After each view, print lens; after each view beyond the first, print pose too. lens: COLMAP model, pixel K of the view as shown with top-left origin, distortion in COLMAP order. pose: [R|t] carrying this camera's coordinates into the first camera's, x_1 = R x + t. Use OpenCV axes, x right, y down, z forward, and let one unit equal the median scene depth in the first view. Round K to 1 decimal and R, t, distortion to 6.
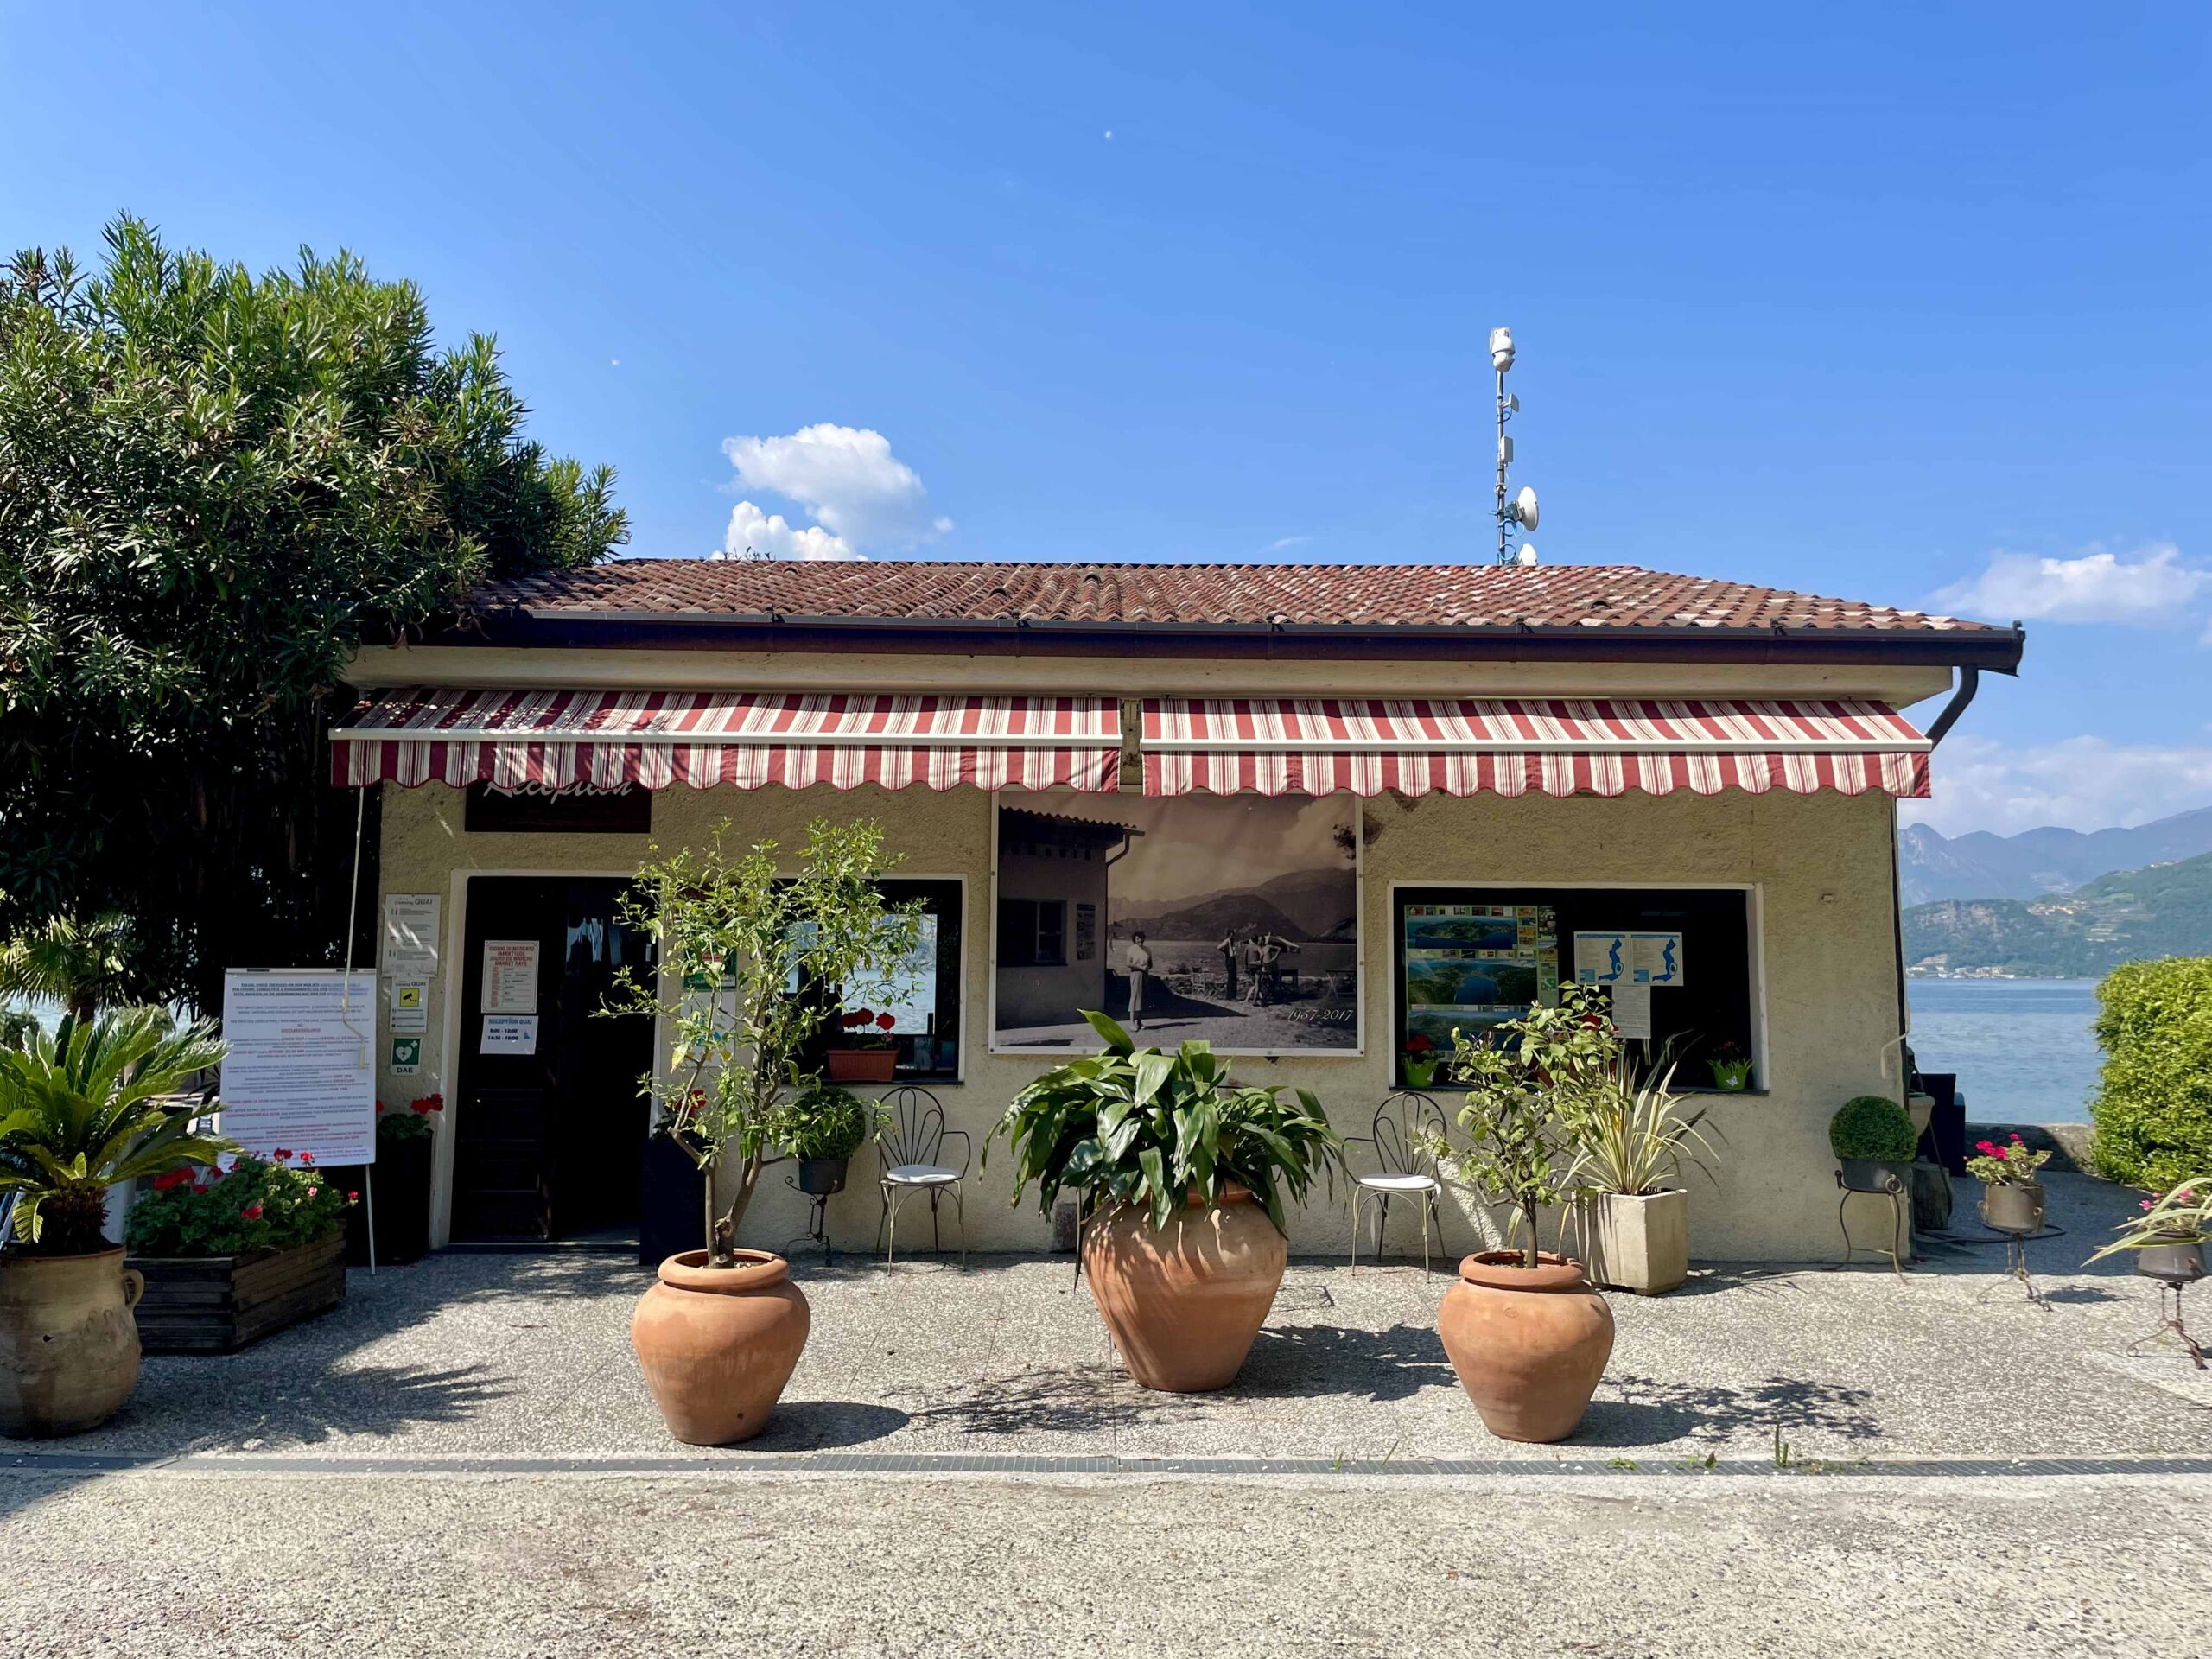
lens RADIAL K [[1671.2, 0, 1112.6], [0, 1671.2, 813.8], [0, 0, 1]] dist [0.108224, -0.156203]
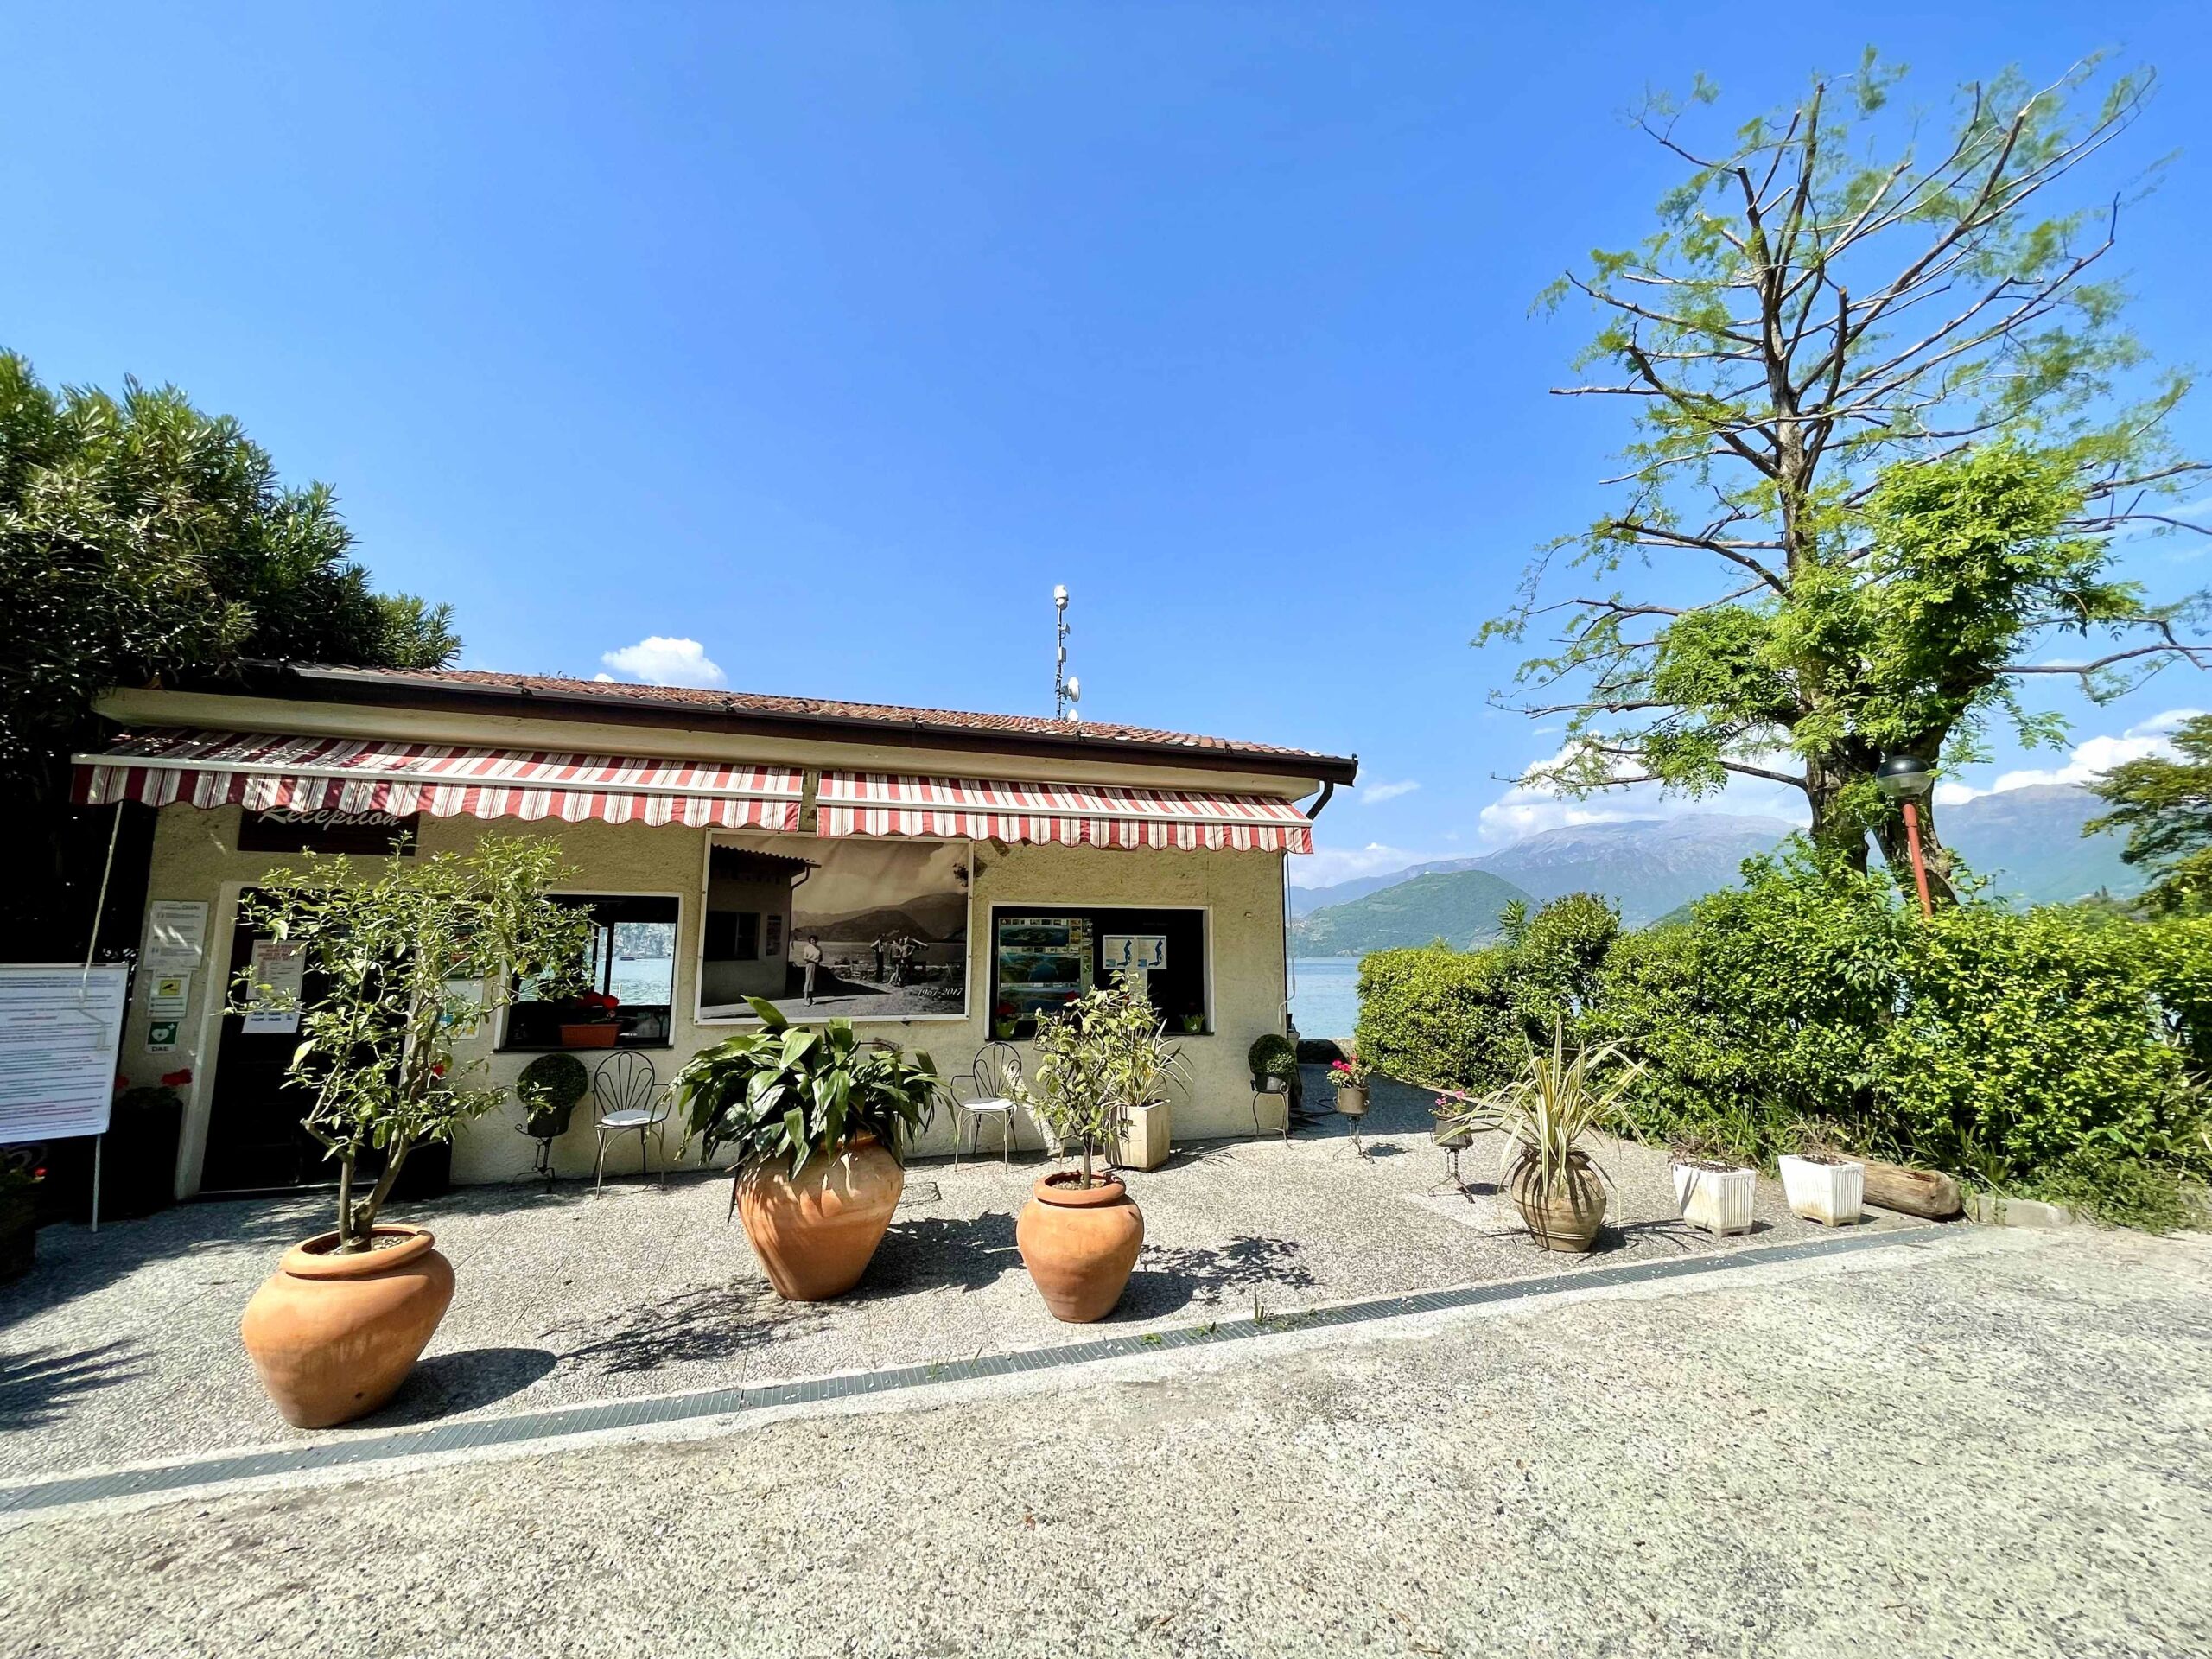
lens RADIAL K [[891.1, 0, 1108.0], [0, 891.1, 826.7], [0, 0, 1]] dist [-0.001489, -0.000174]
pose [[0.955900, 0.037644, 0.291269, 0.033766], [-0.022443, 0.998214, -0.055356, 0.016301], [-0.292833, 0.046378, 0.955038, 0.218829]]
